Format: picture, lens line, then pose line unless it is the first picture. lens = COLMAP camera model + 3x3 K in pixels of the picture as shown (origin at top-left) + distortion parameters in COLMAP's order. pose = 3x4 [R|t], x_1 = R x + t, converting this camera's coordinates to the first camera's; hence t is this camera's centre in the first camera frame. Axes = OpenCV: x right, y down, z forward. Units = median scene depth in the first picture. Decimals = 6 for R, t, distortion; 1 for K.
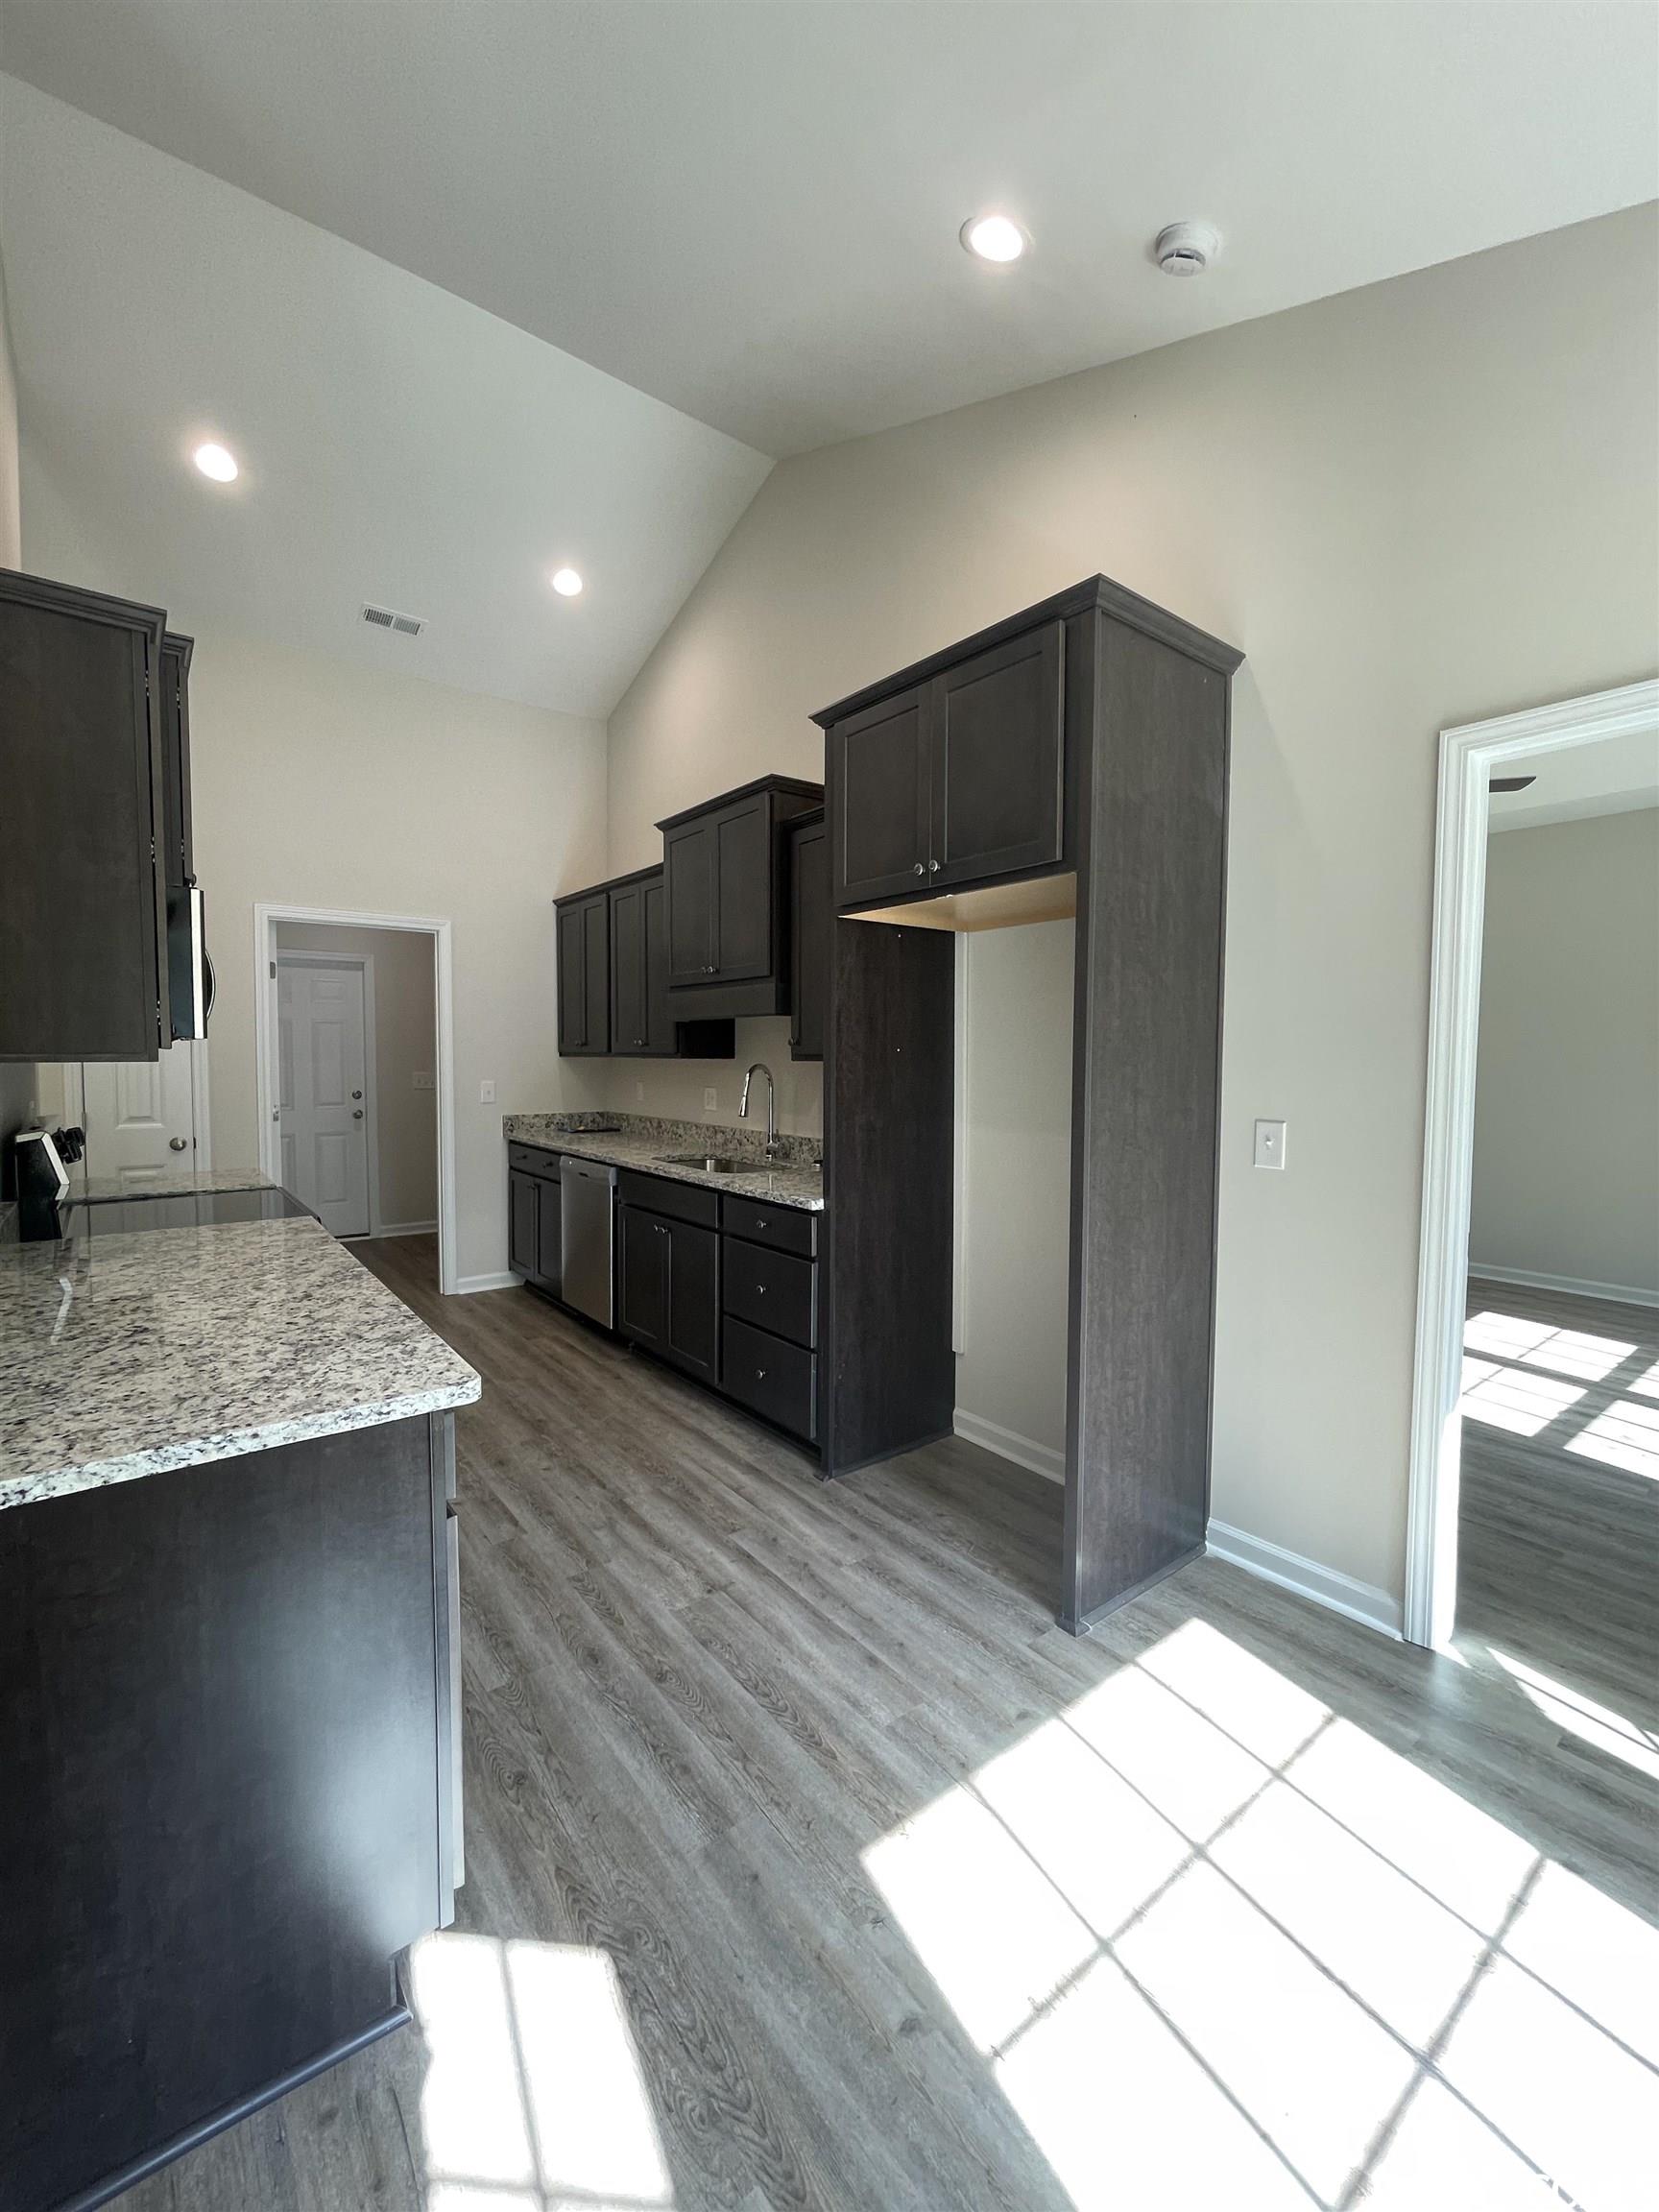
lens RADIAL K [[898.5, 0, 848.6], [0, 898.5, 1099.9], [0, 0, 1]] dist [-0.012526, 0.000364]
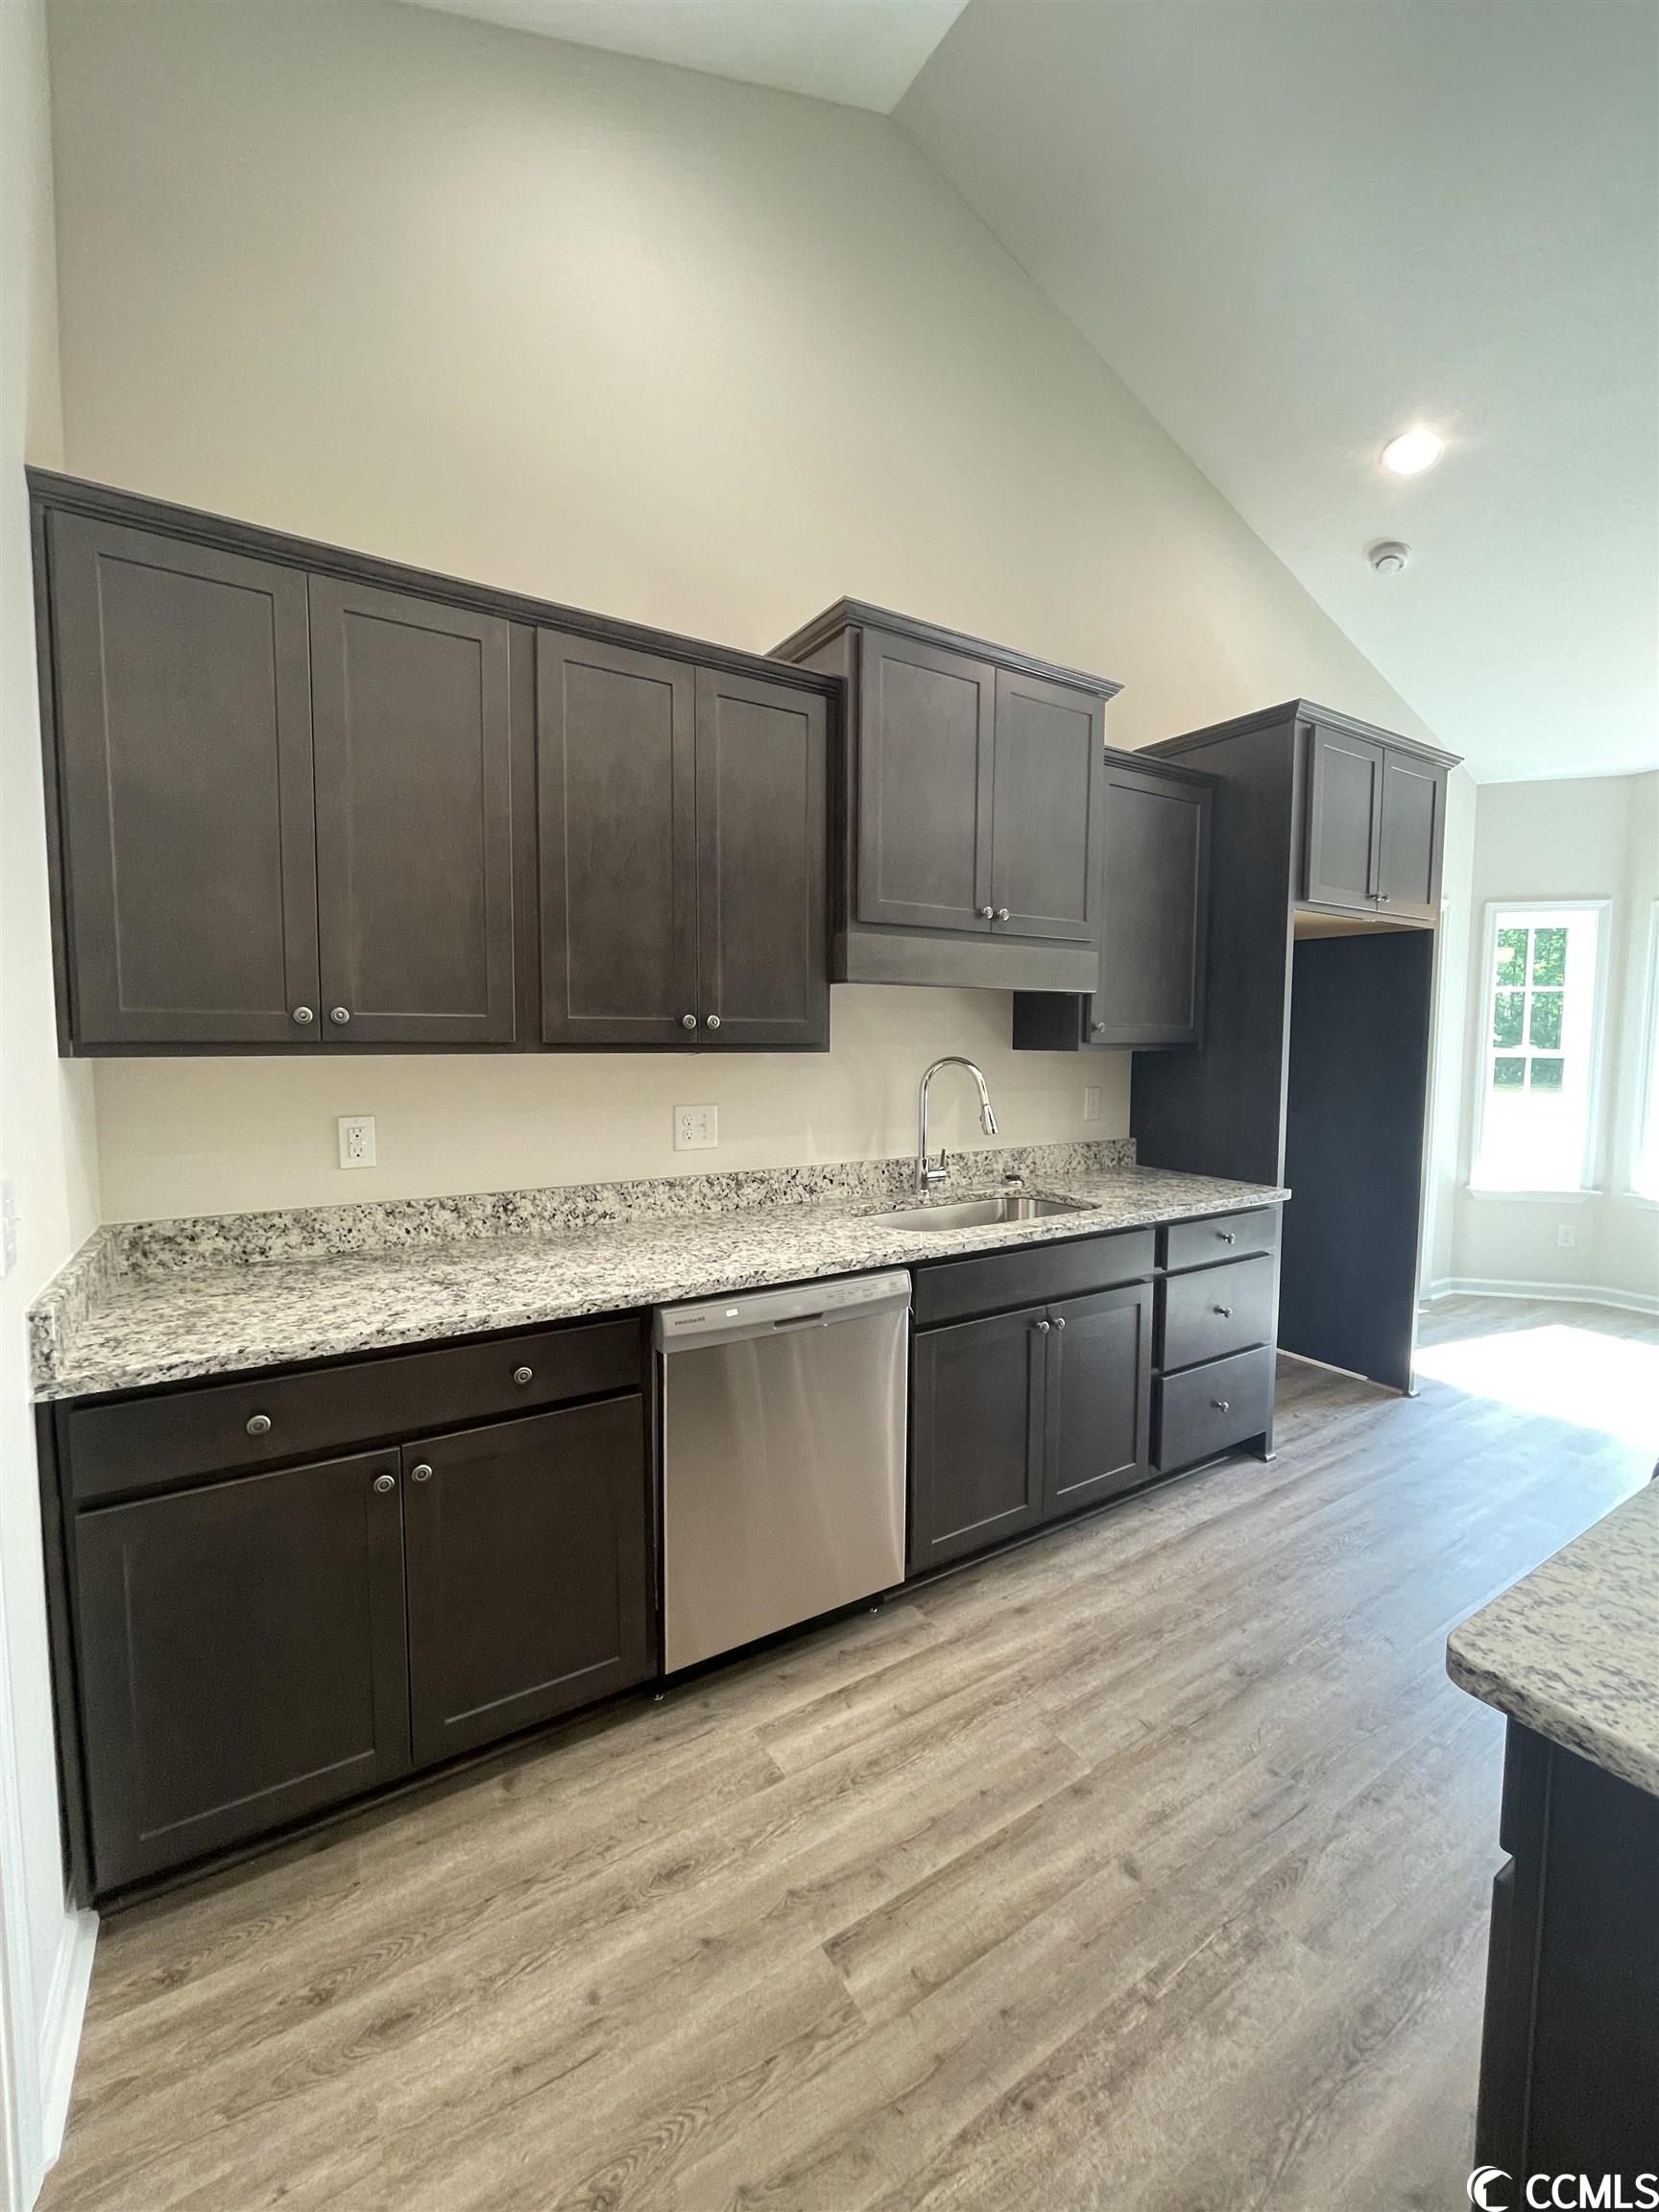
lens RADIAL K [[898.5, 0, 848.6], [0, 898.5, 1099.9], [0, 0, 1]] dist [-0.012526, 0.000364]
pose [[0.102336, -0.083286, 0.991257, -0.816143], [0.041471, 0.995980, 0.079401, -0.067840], [-0.993885, 0.032983, 0.105379, 1.044430]]
